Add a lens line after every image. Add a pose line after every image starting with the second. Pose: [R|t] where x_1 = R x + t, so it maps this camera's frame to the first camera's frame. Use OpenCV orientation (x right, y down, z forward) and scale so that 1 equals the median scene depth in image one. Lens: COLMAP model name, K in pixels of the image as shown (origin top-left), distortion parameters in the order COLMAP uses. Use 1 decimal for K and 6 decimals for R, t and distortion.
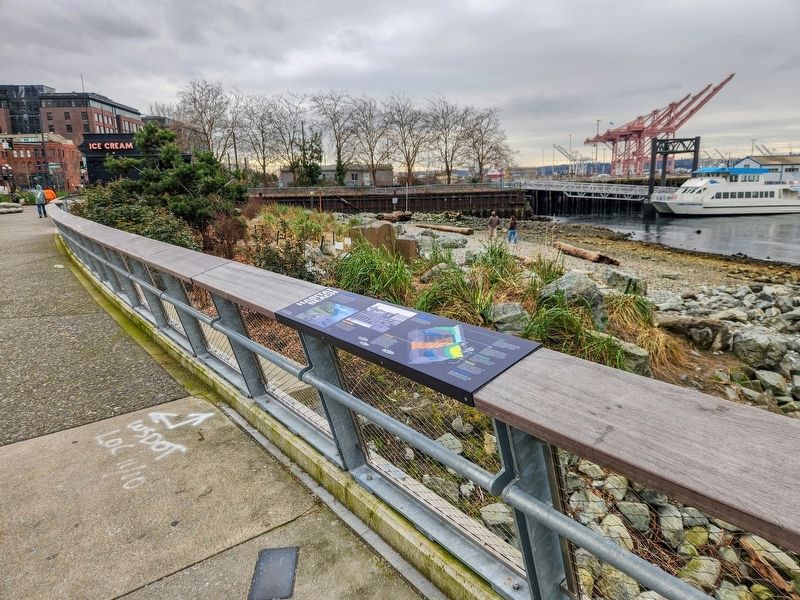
lens RADIAL K [[537.8, 0, 402.2], [0, 537.8, 306.2], [0, 0, 1]] dist [0.055962, -0.055392]
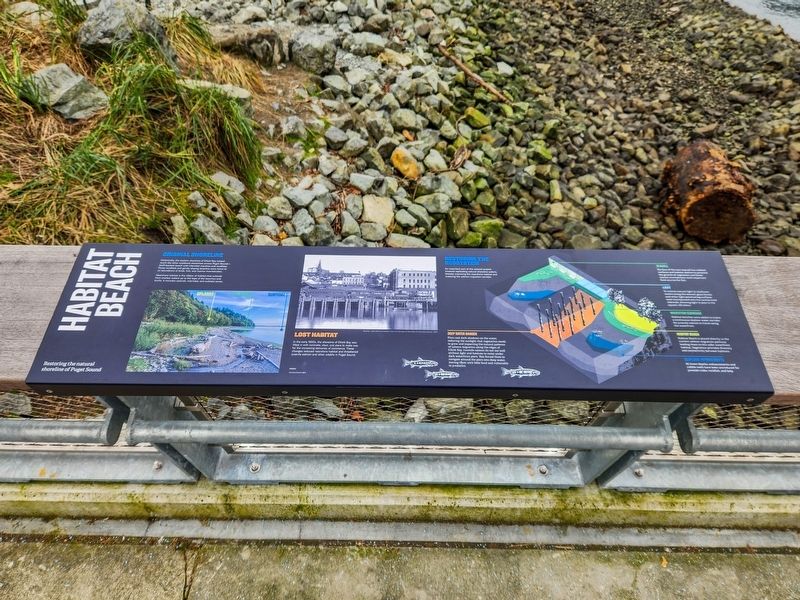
lens RADIAL K [[537.8, 0, 400.4], [0, 537.8, 302.9], [0, 0, 1]] dist [0.055962, -0.055392]
pose [[0.608456, -0.511929, 0.606391, -0.239837], [0.149729, 0.824445, 0.545777, -0.172558], [-0.779335, -0.241287, 0.578289, 0.510111]]
